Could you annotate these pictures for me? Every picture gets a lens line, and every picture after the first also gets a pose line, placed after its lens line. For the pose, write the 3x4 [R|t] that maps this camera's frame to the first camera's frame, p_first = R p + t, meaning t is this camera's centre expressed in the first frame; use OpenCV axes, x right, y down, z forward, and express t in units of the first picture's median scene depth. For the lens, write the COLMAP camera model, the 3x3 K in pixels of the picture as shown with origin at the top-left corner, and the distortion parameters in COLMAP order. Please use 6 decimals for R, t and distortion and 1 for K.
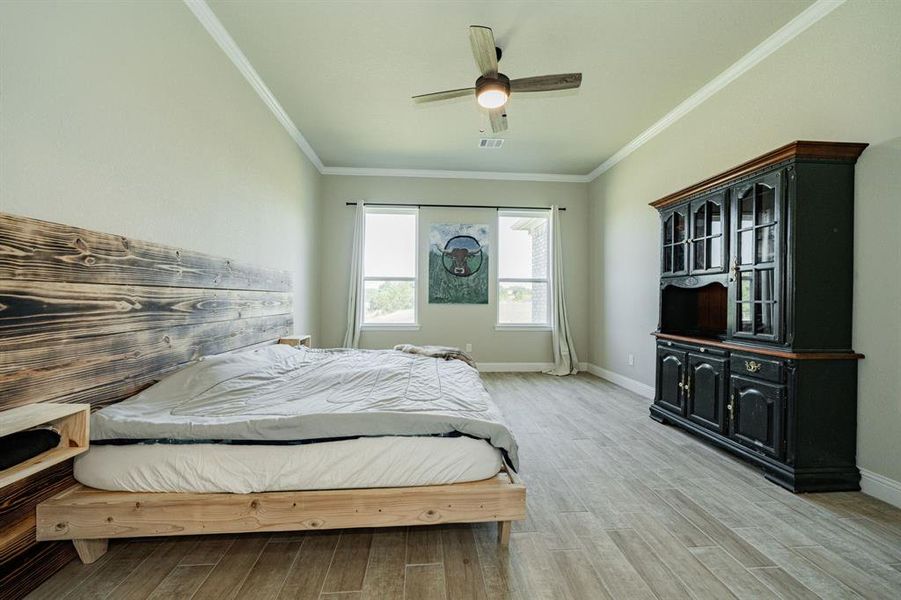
lens RADIAL K [[344.1, 0, 446.1], [0, 344.1, 301.8], [0, 0, 1]] dist [-0.004192, 0.000142]
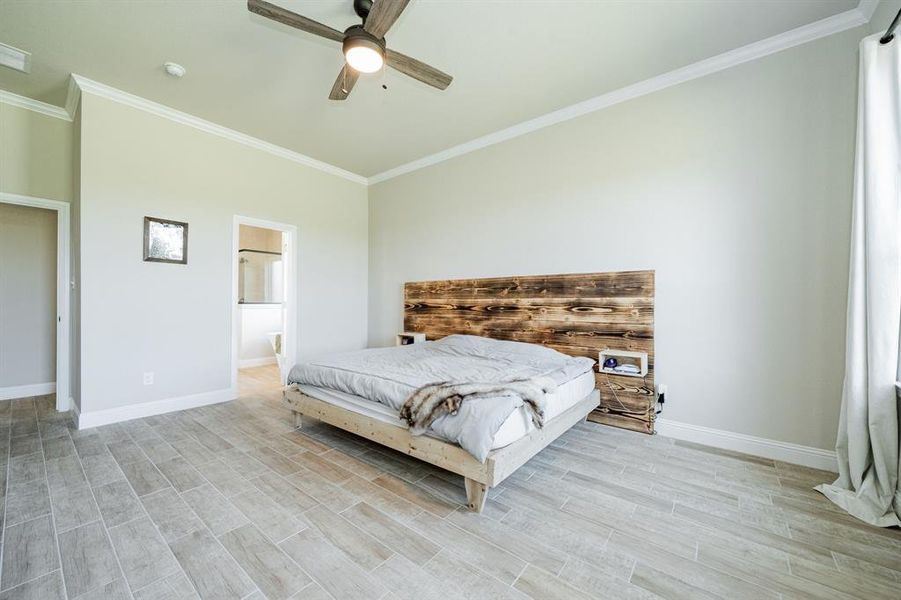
lens RADIAL K [[344.1, 0, 447.1], [0, 344.1, 301.6], [0, 0, 1]] dist [-0.004192, 0.000142]
pose [[-0.677631, -0.014345, -0.735262, 0.810604], [-0.015274, 0.999869, -0.005431, -0.012082], [0.735244, 0.007550, -0.677761, 2.309505]]
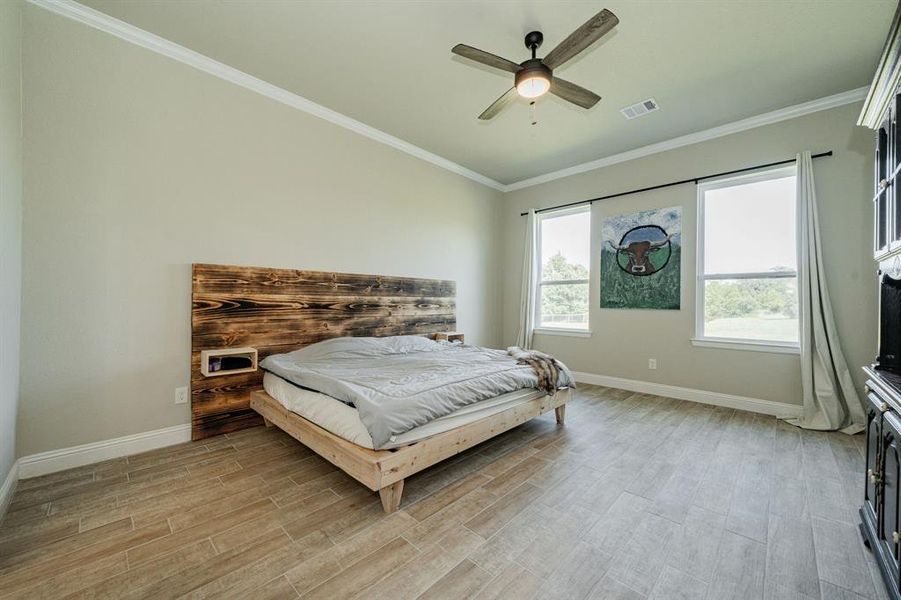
lens RADIAL K [[344.1, 0, 448.7], [0, 344.1, 301.7], [0, 0, 1]] dist [-0.004192, 0.000142]
pose [[0.666746, -0.002448, -0.745281, 0.914150], [-0.008645, 0.999902, -0.011019, 0.003697], [0.745235, 0.013789, 0.666659, 0.292314]]
